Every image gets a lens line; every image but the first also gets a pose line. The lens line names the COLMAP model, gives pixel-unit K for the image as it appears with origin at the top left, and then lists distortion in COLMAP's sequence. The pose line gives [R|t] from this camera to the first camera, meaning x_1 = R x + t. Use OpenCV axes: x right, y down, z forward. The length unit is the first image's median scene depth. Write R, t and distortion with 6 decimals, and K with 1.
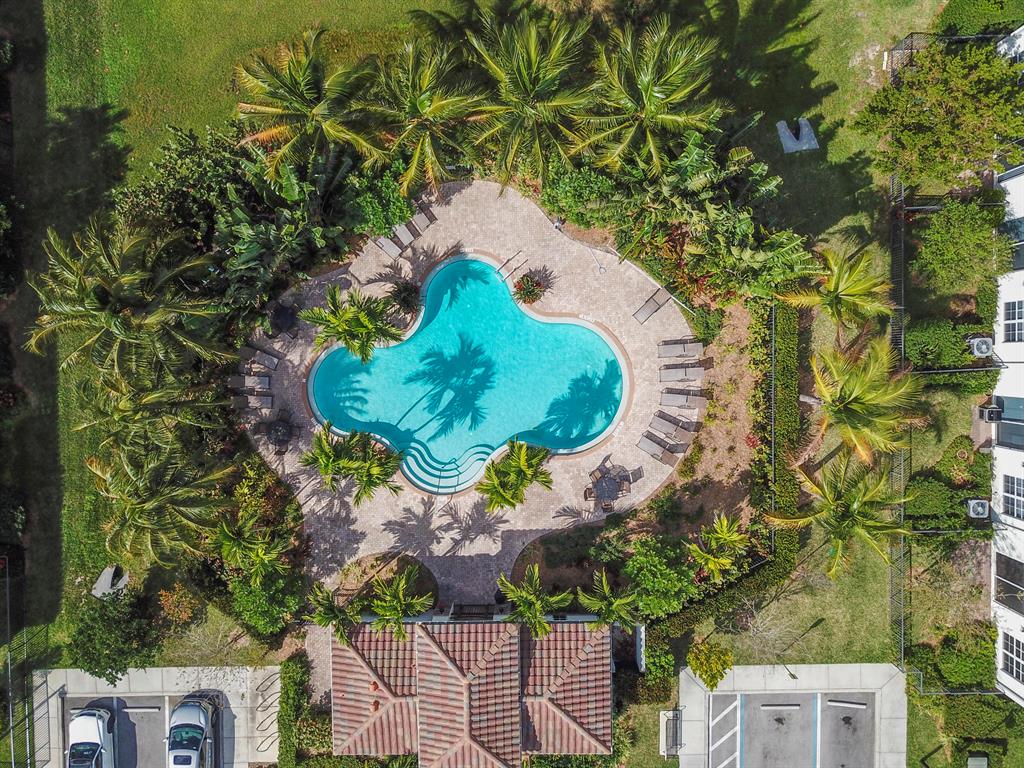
lens RADIAL K [[751.8, 0, 512.0], [0, 751.8, 384.0], [0, 0, 1]] dist [0.025945, -0.005180]
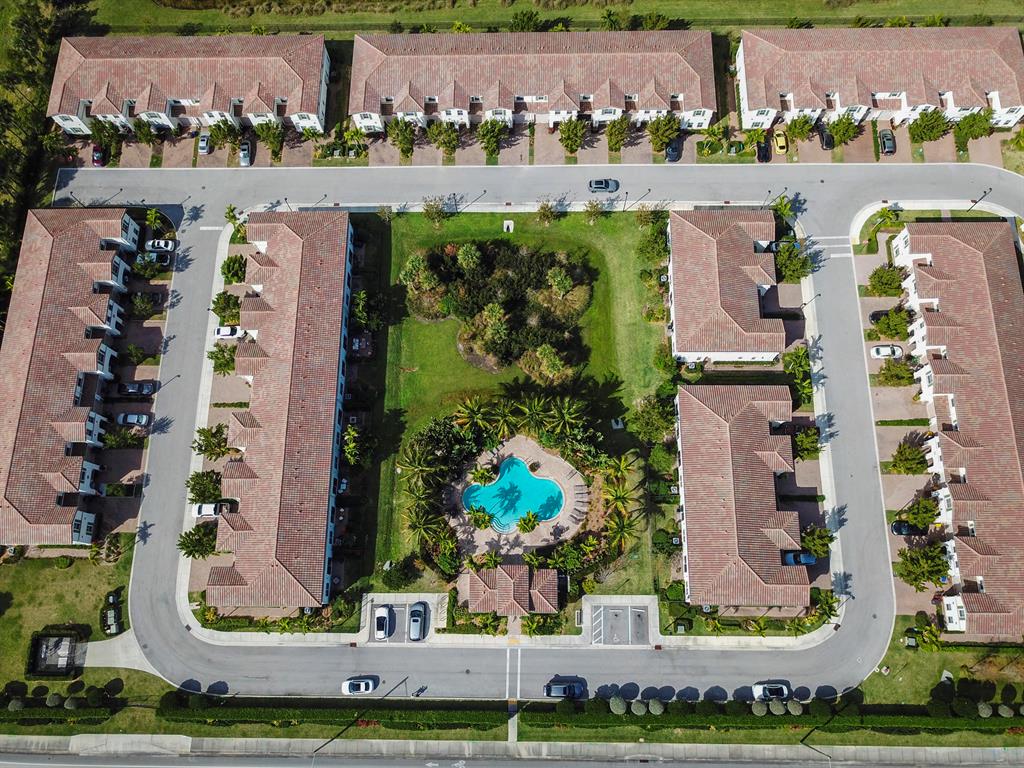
lens RADIAL K [[751.8, 0, 512.0], [0, 751.8, 384.0], [0, 0, 1]] dist [0.025945, -0.005180]
pose [[0.999734, 0.023079, -0.000491, -0.072869], [-0.022055, 0.948665, -0.315512, 0.536898], [-0.006816, 0.315439, 0.948921, -2.111900]]
